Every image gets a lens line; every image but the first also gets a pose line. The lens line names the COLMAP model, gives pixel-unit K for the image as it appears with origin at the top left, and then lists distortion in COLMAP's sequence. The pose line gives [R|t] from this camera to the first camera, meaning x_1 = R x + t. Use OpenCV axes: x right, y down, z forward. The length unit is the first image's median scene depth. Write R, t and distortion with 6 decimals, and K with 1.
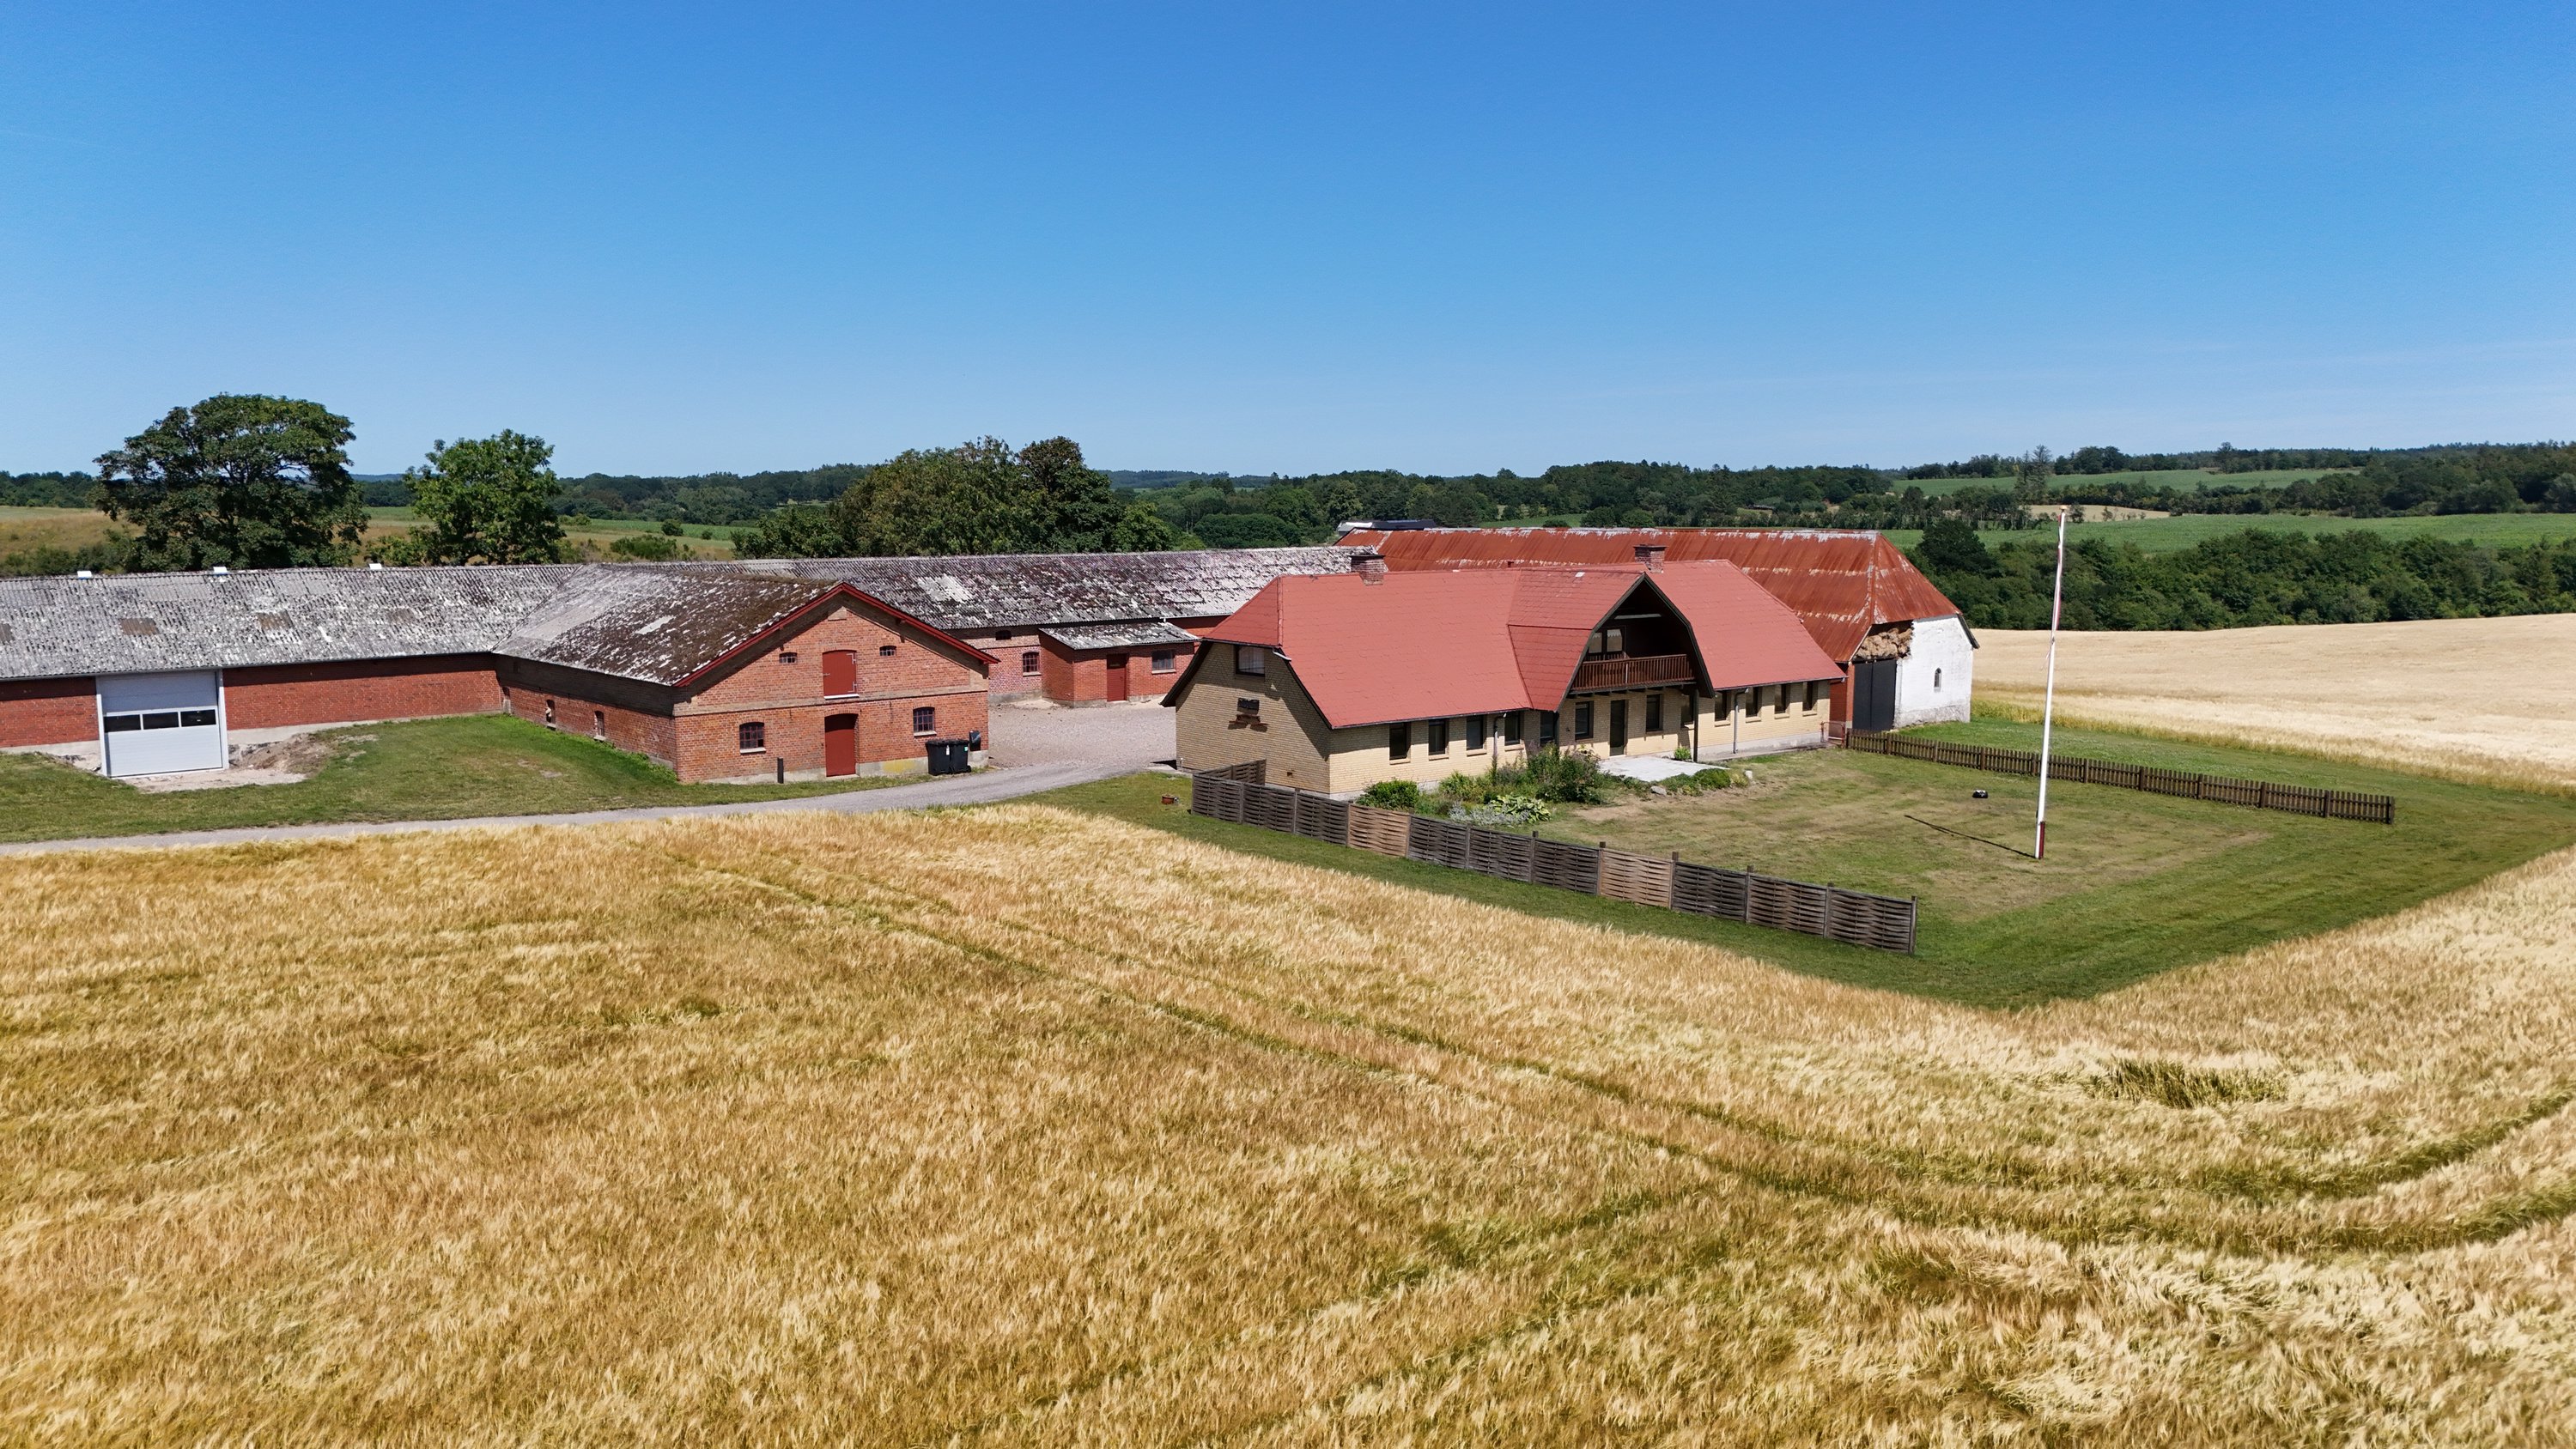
lens RADIAL K [[1889.8, 0, 1290.2], [0, 1889.8, 733.4], [0, 0, 1]] dist [0.082383, -0.084287]
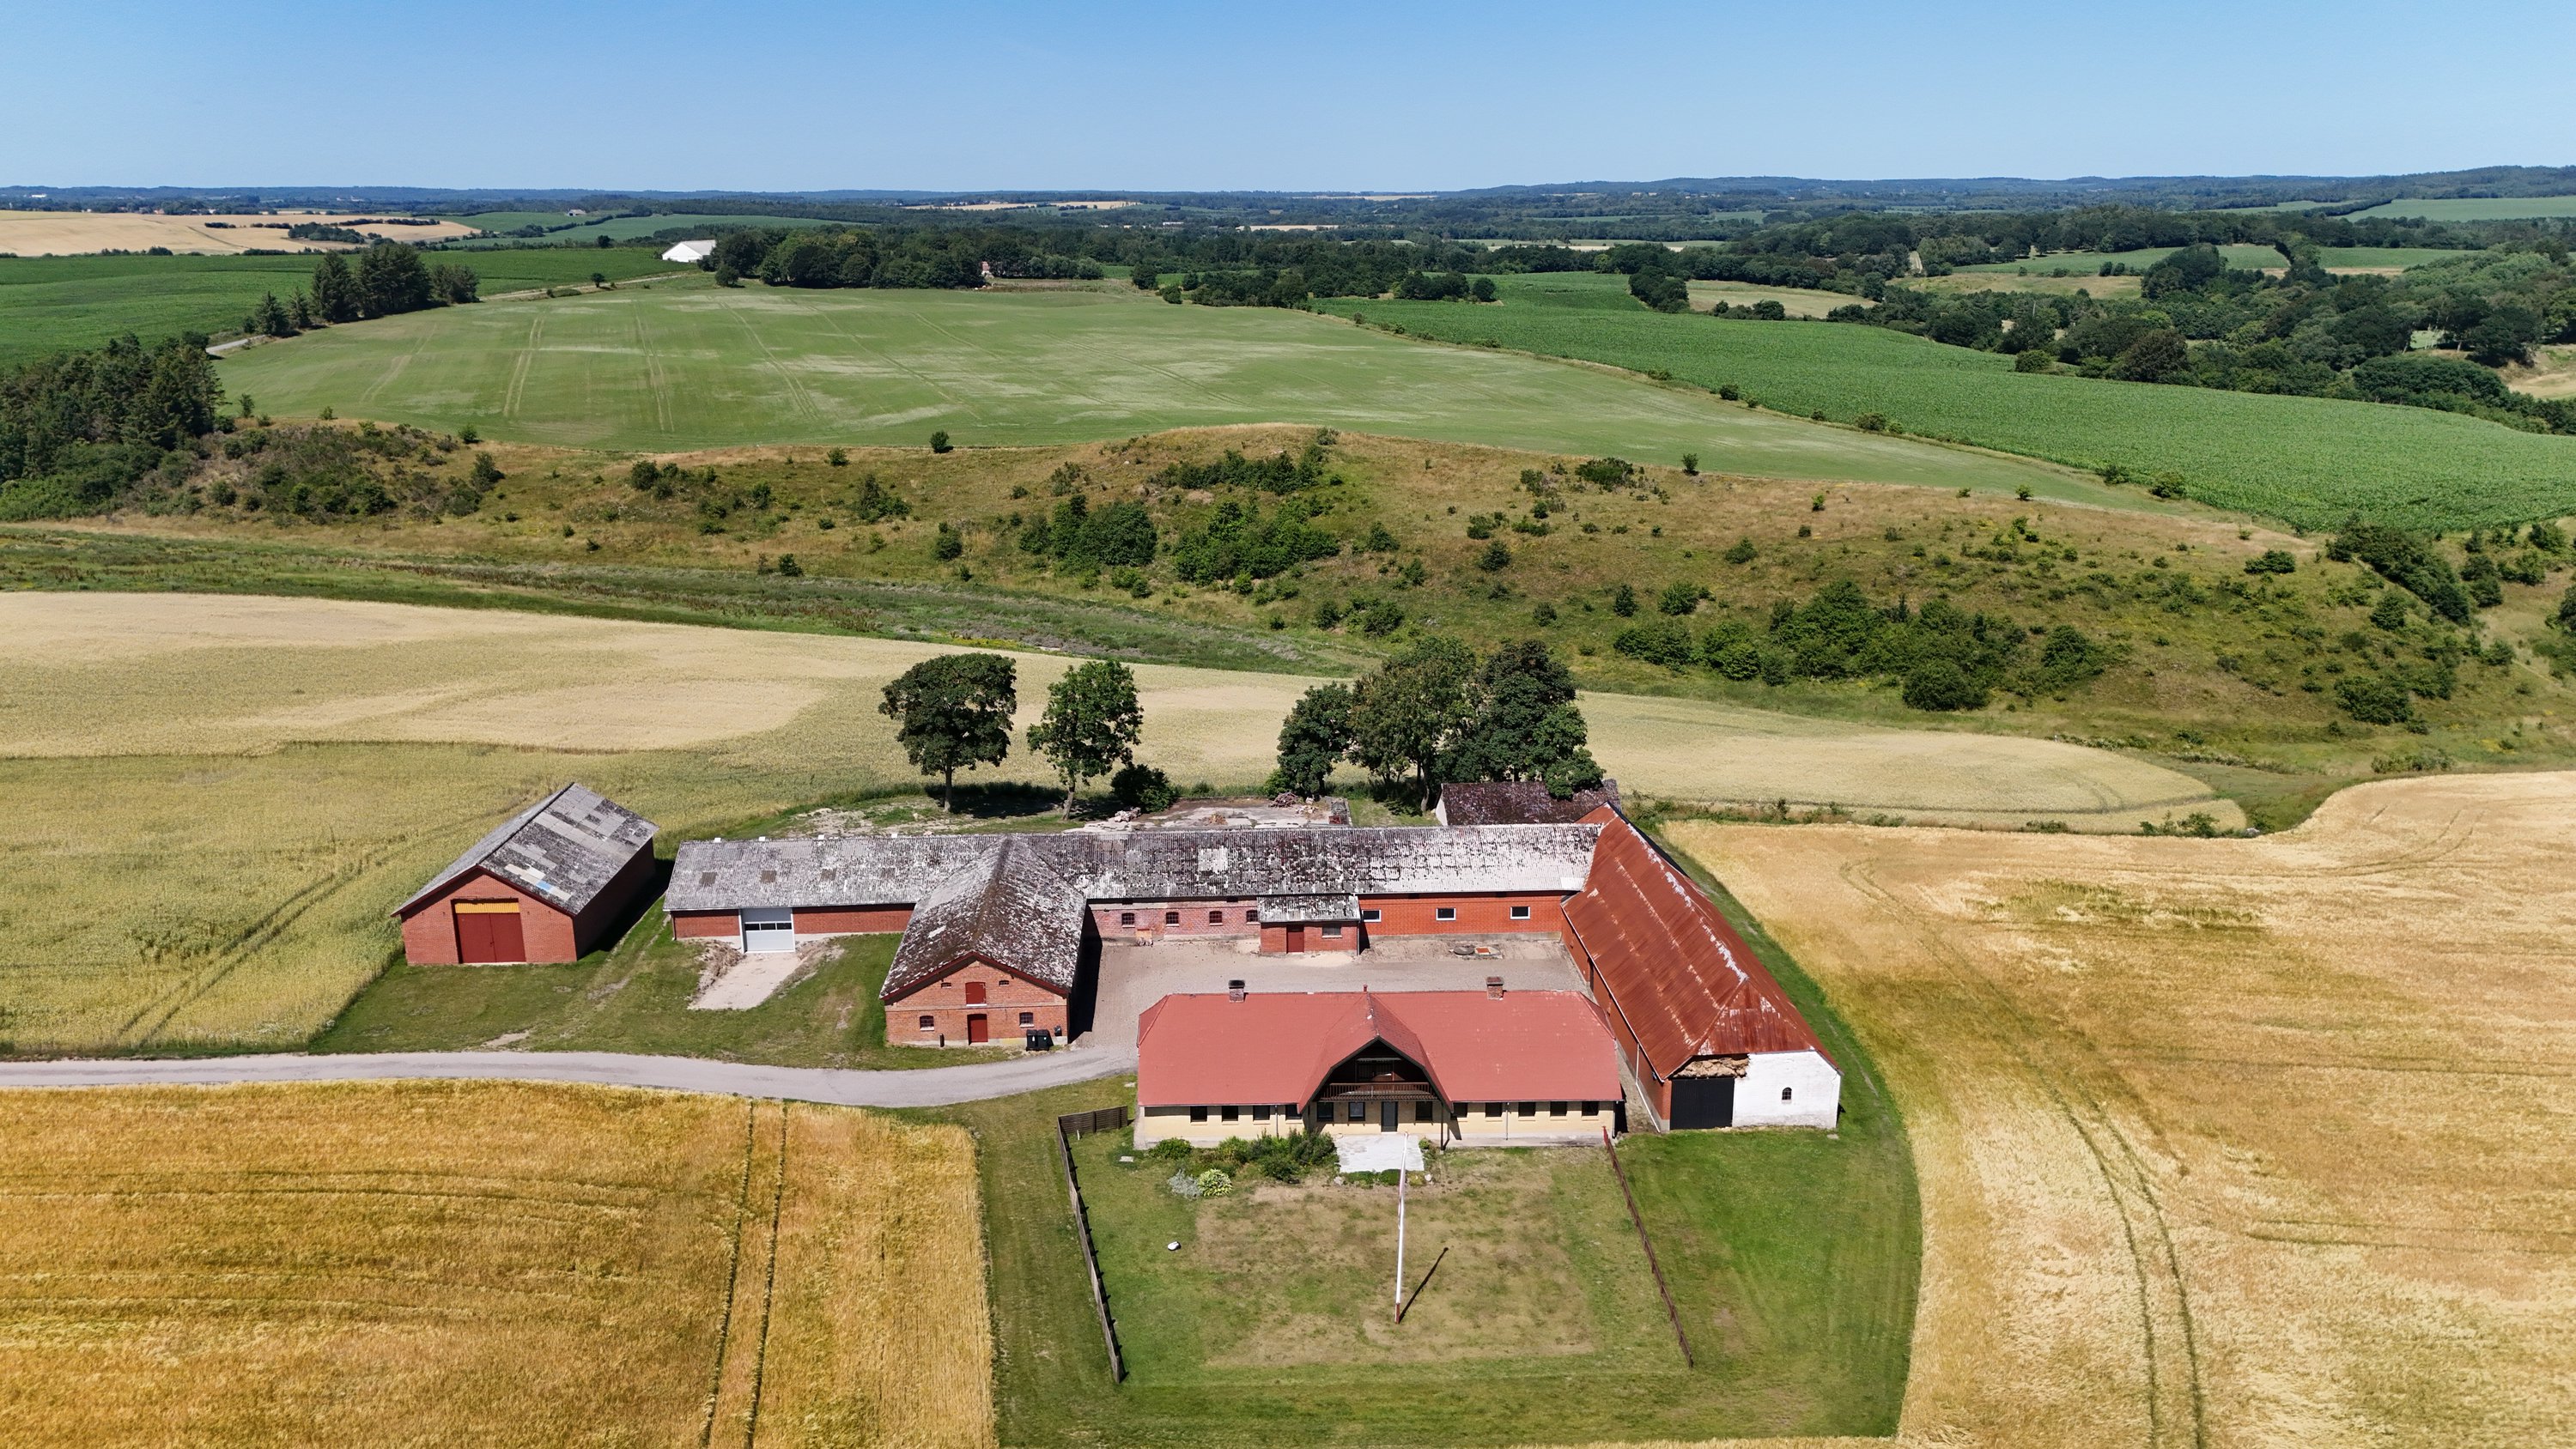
lens RADIAL K [[1889.8, 0, 1280.3], [0, 1889.8, 733.2], [0, 0, 1]] dist [0.082383, -0.084287]
pose [[0.789910, 0.164351, -0.590788, 0.945762], [-0.071504, 0.981529, 0.177447, -0.566229], [0.609039, -0.097923, 0.787072, -0.238542]]
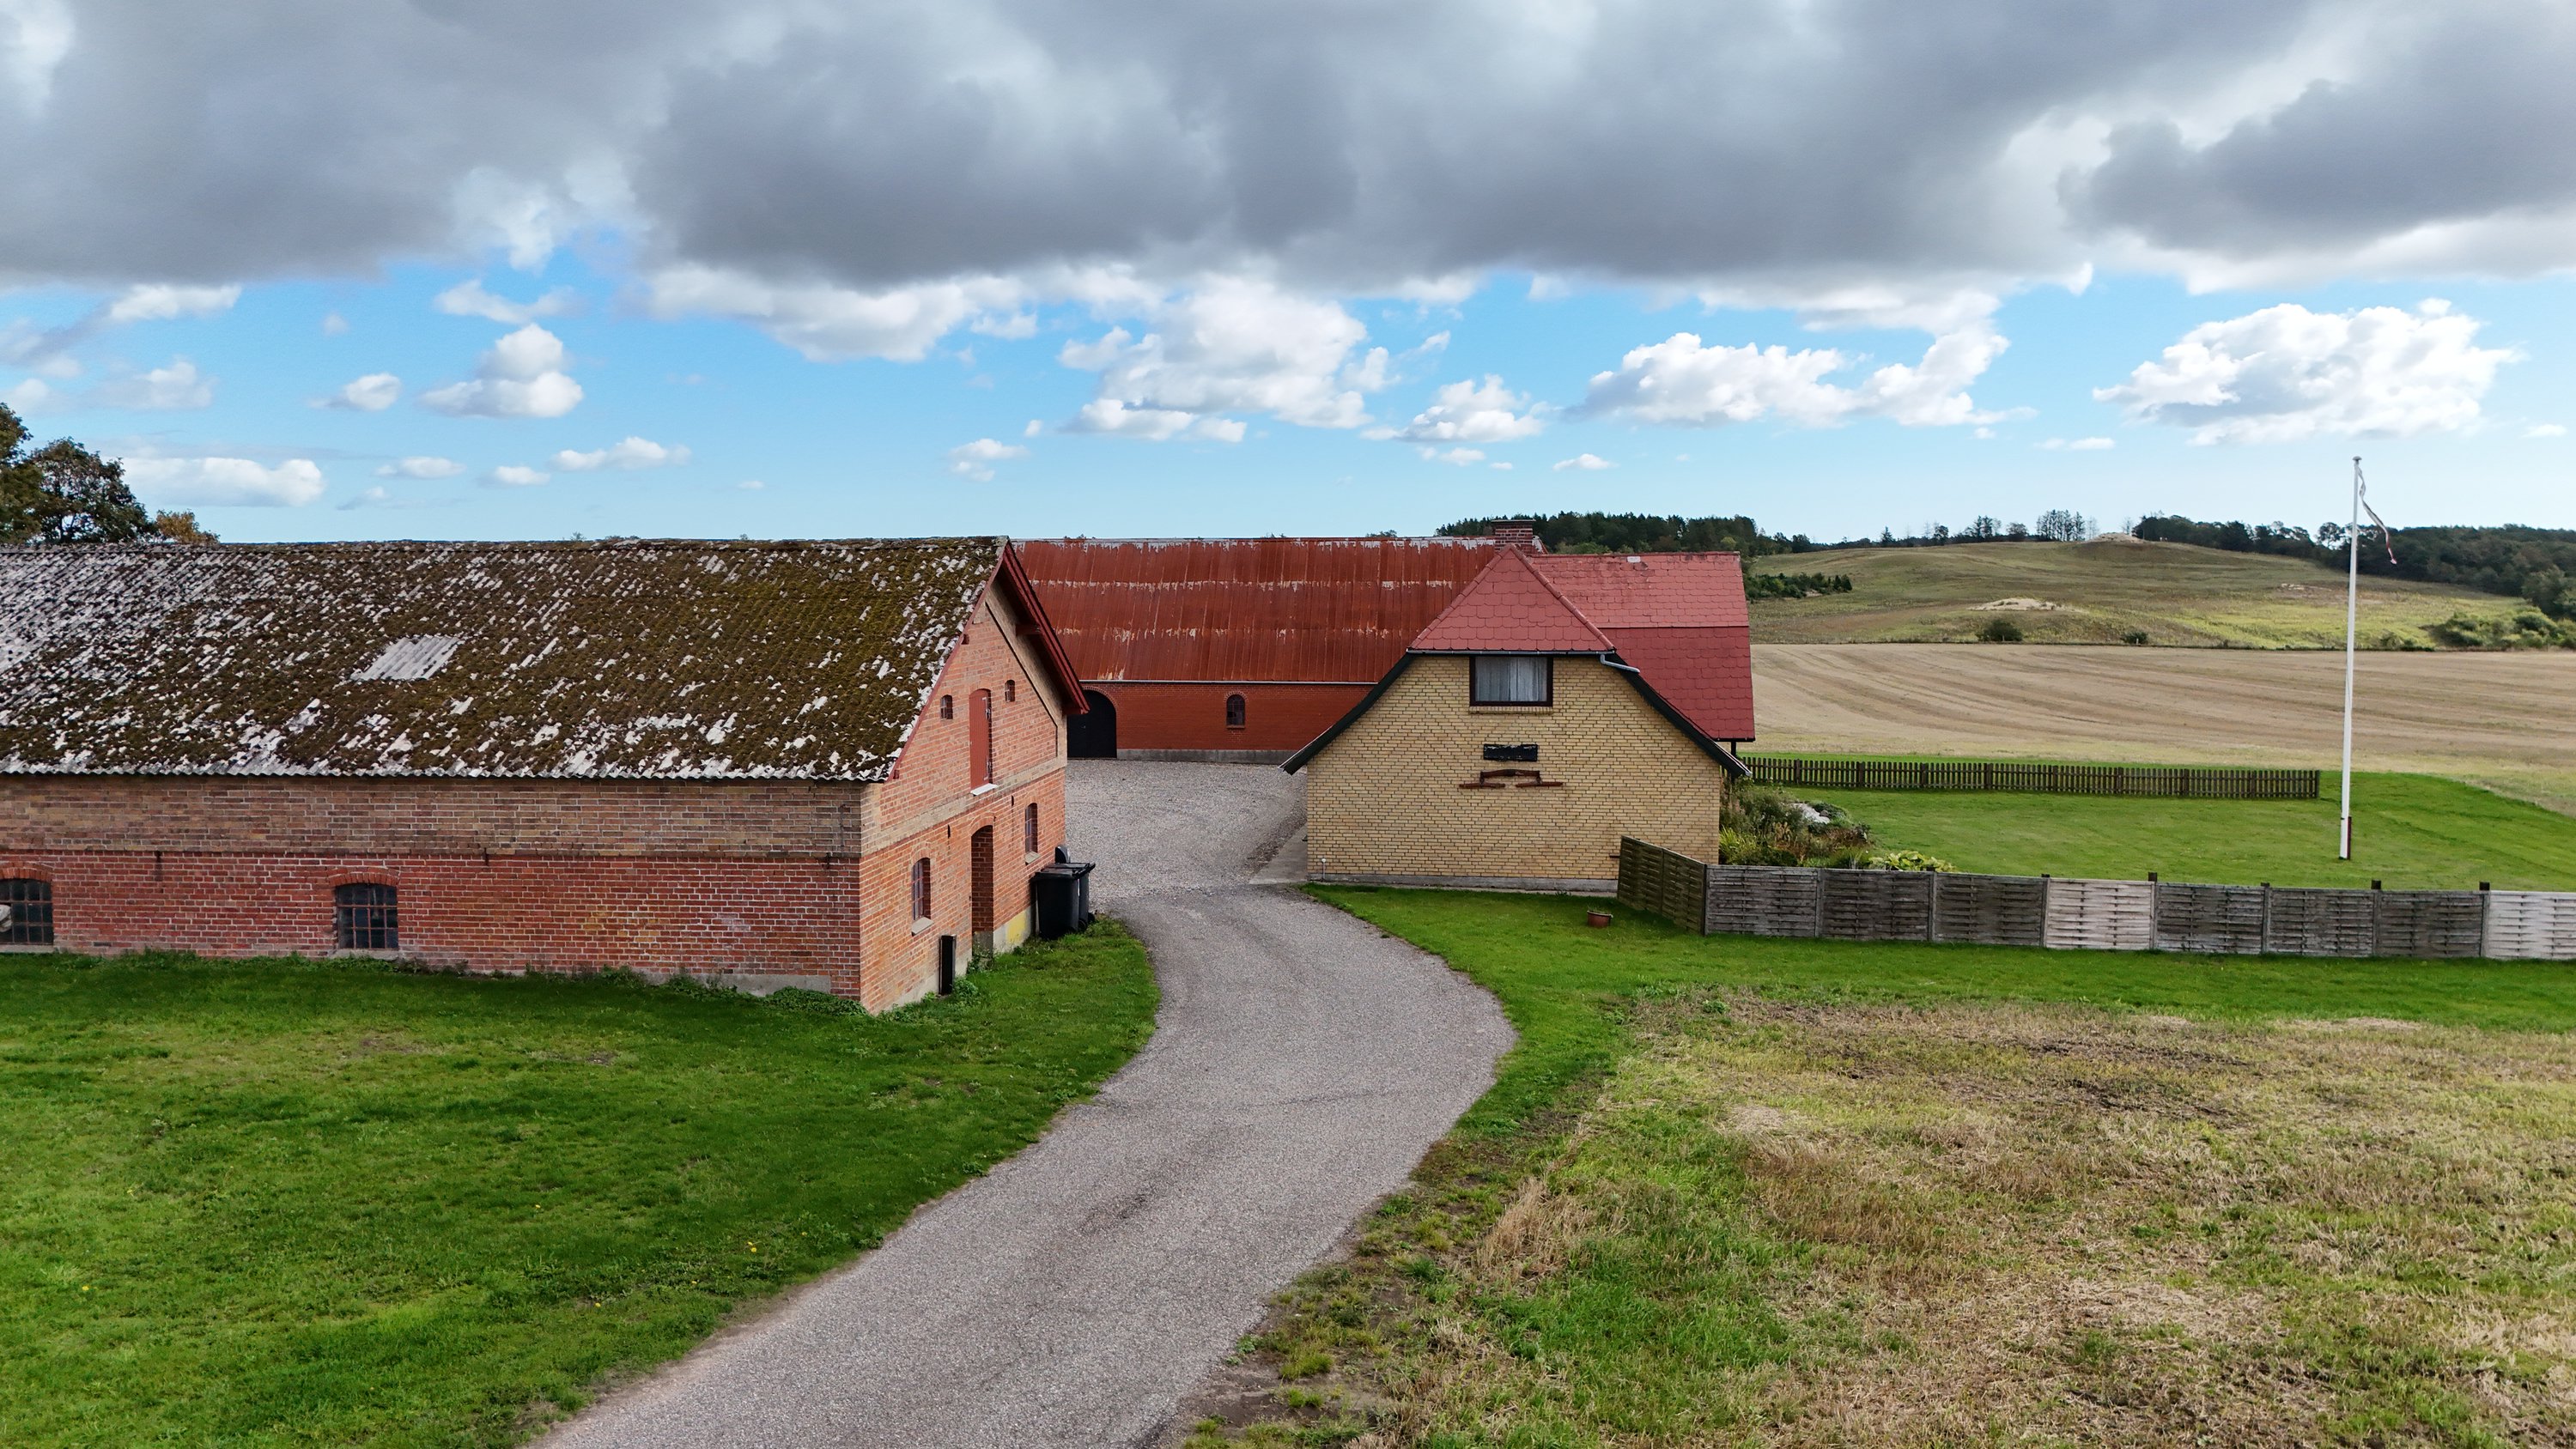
lens RADIAL K [[1889.8, 0, 1288.9], [0, 1889.8, 704.6], [0, 0, 1]] dist [0.082383, -0.084287]
pose [[0.723579, -0.044739, 0.688790, -0.442433], [0.088017, 0.995731, -0.027787, -0.018298], [-0.684607, 0.080731, 0.724428, 0.543758]]
